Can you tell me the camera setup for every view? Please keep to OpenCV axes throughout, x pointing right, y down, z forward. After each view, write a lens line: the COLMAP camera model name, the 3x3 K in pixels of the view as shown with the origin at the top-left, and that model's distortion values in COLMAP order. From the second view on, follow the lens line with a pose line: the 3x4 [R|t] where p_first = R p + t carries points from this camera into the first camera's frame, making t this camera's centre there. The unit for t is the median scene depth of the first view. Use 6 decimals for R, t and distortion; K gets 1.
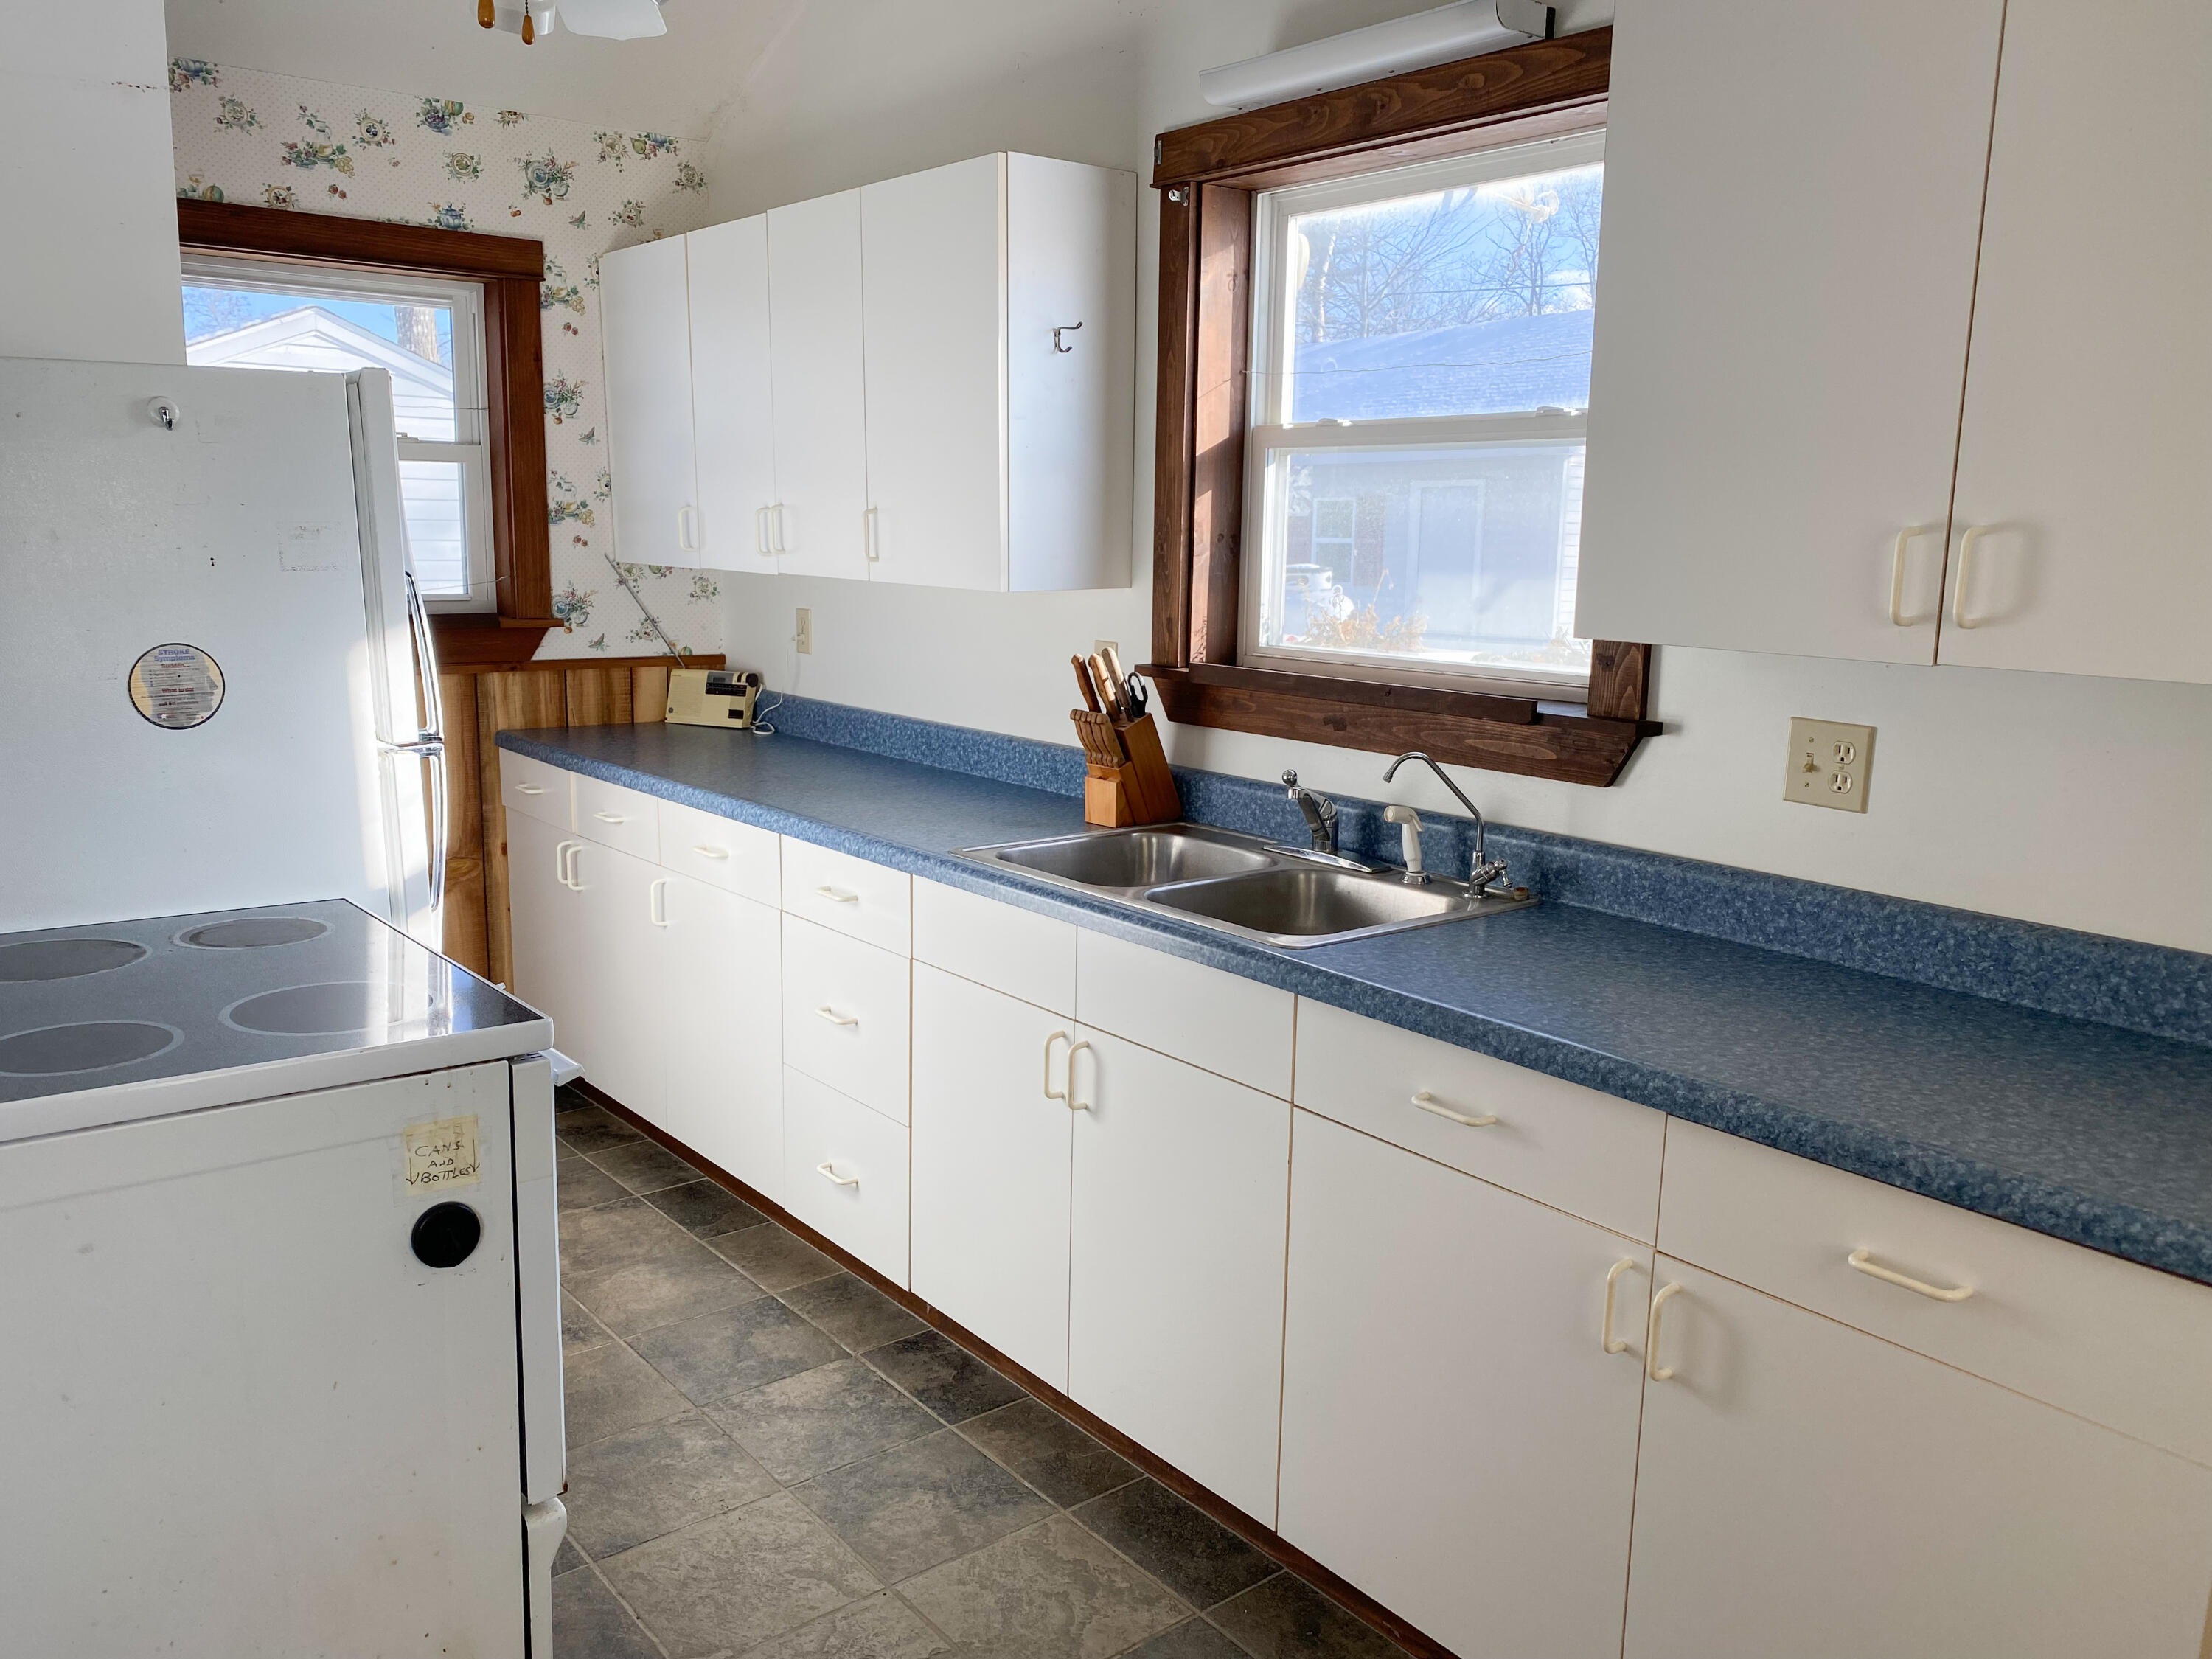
lens RADIAL K [[1679.5, 0, 1108.3], [0, 1679.5, 815.1], [0, 0, 1]] dist [0.044640, -0.028699]
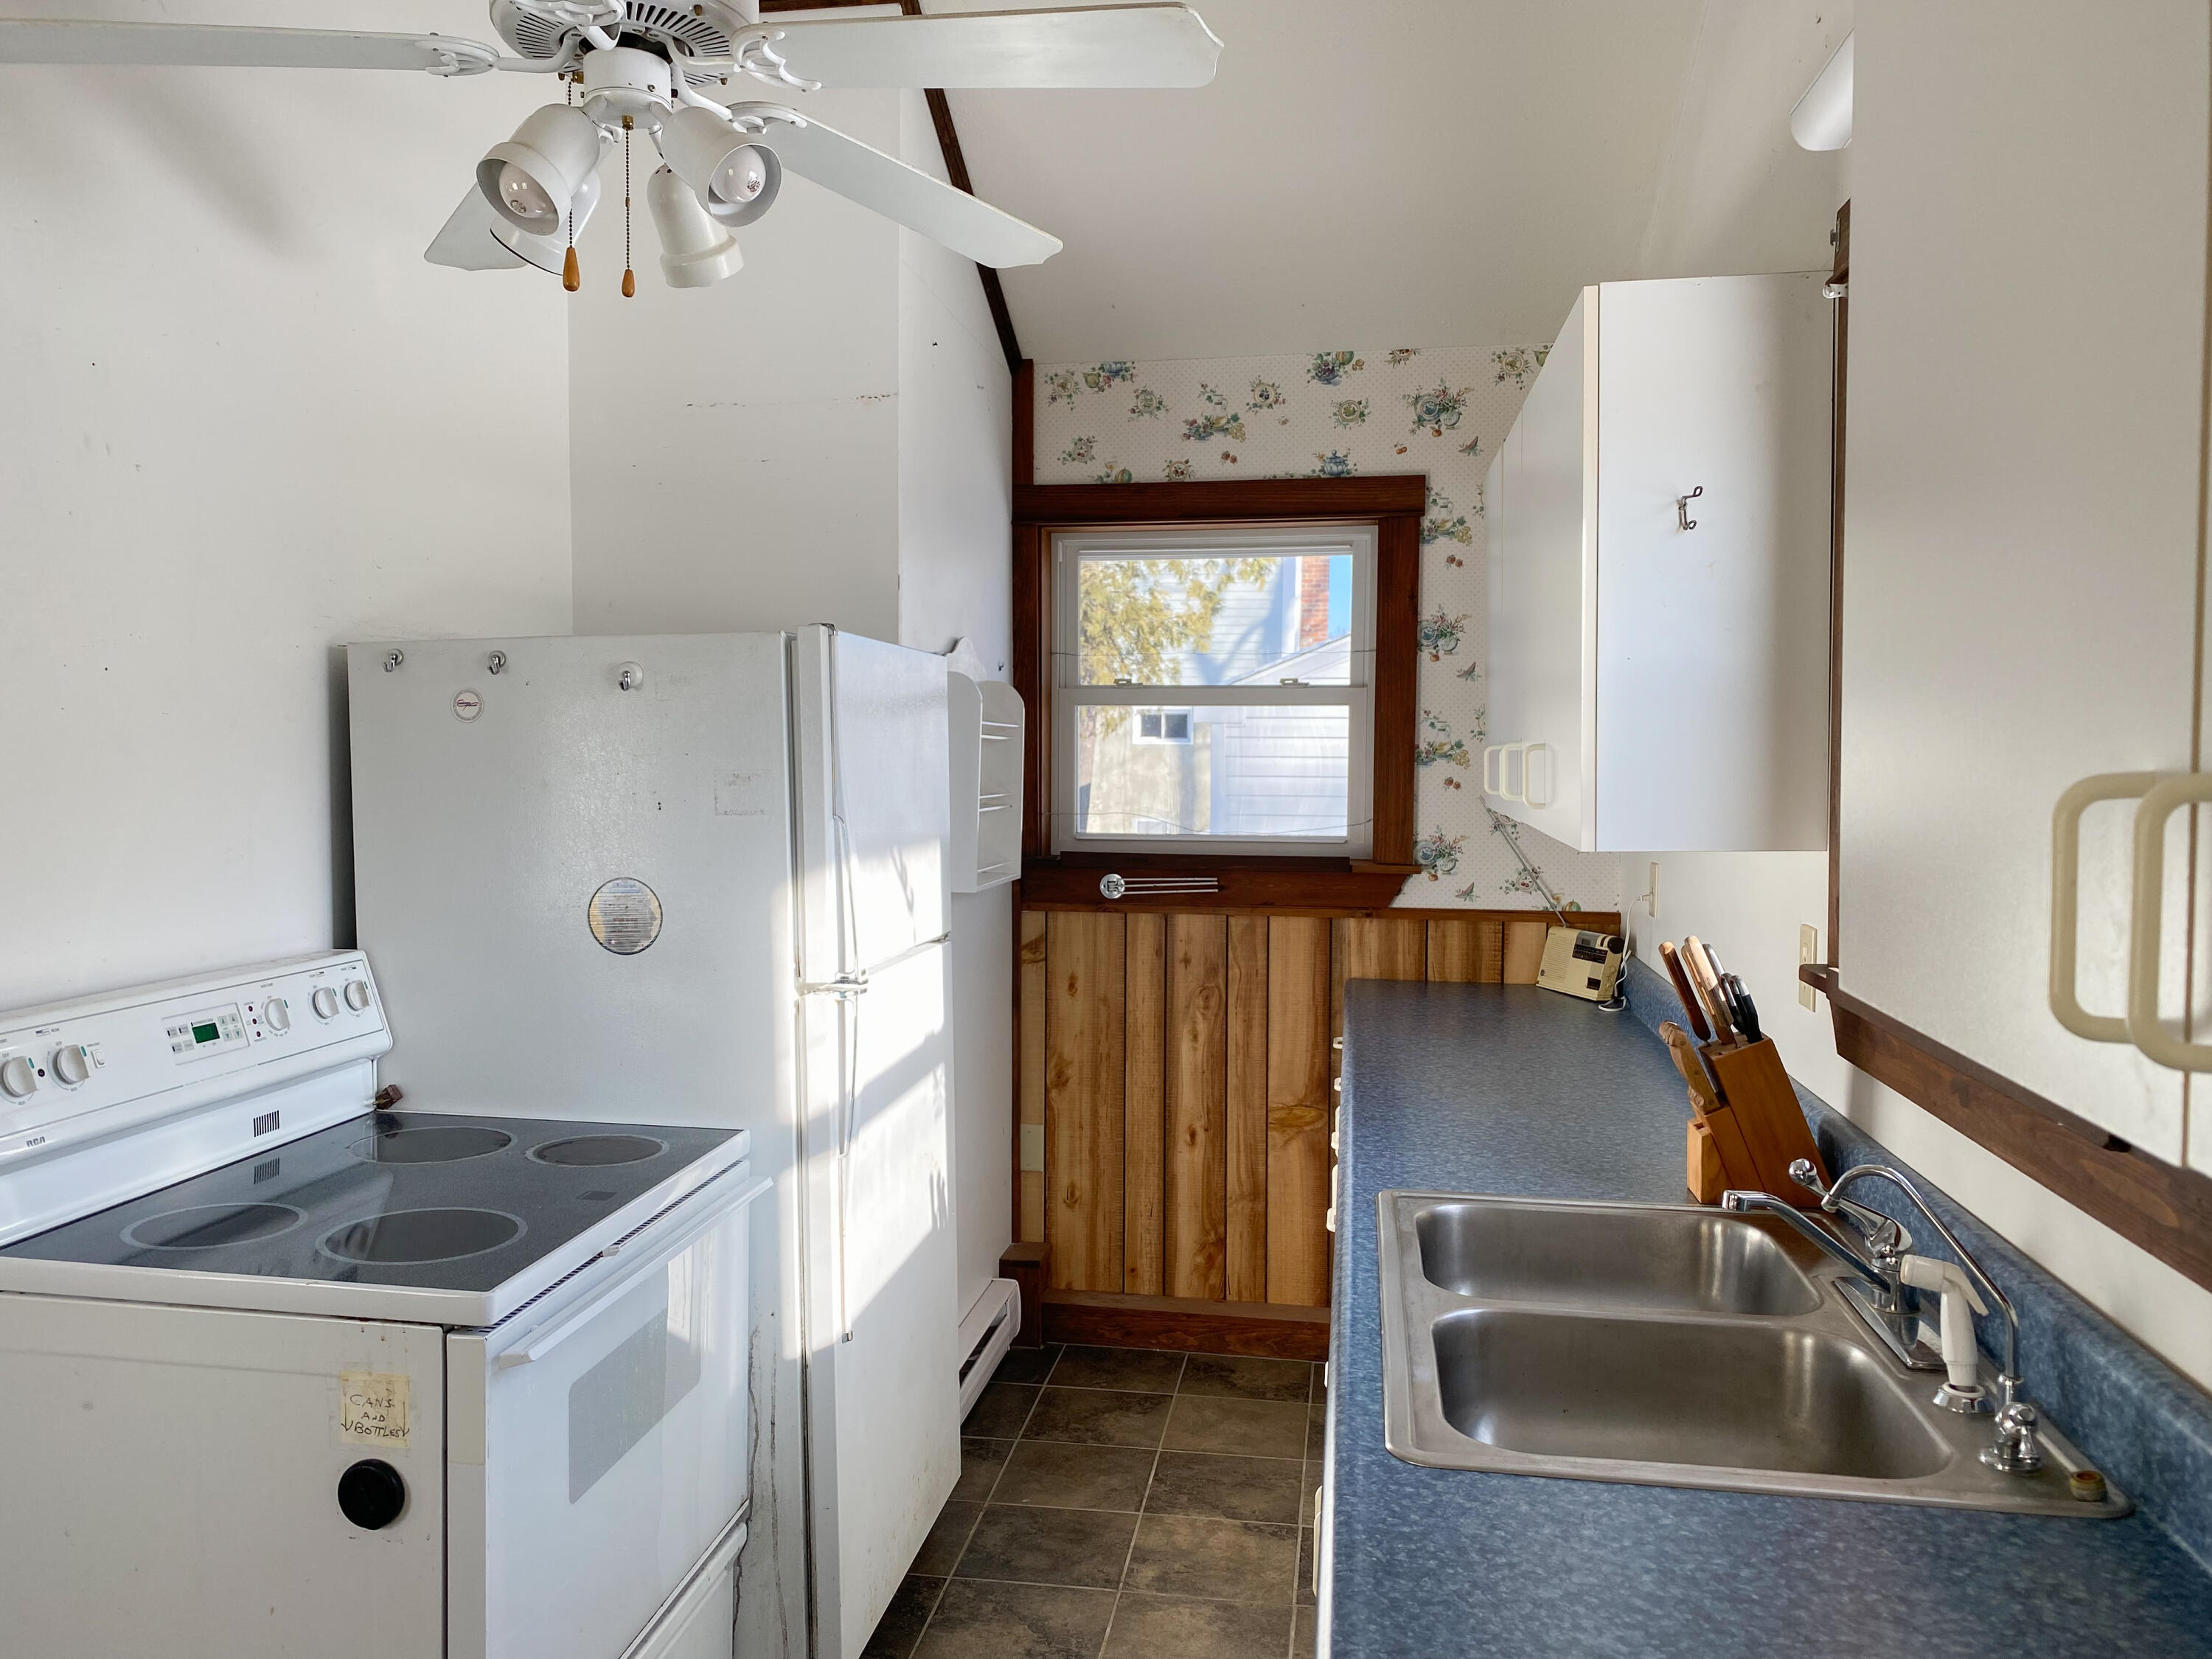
lens RADIAL K [[1679.5, 0, 1106.5], [0, 1679.5, 853.6], [0, 0, 1]] dist [0.044640, -0.028699]
pose [[0.670763, 0.034237, -0.740881, 0.252679], [-0.119495, 0.990872, -0.062396, -0.044614], [0.731982, 0.130384, 0.668732, 0.253265]]
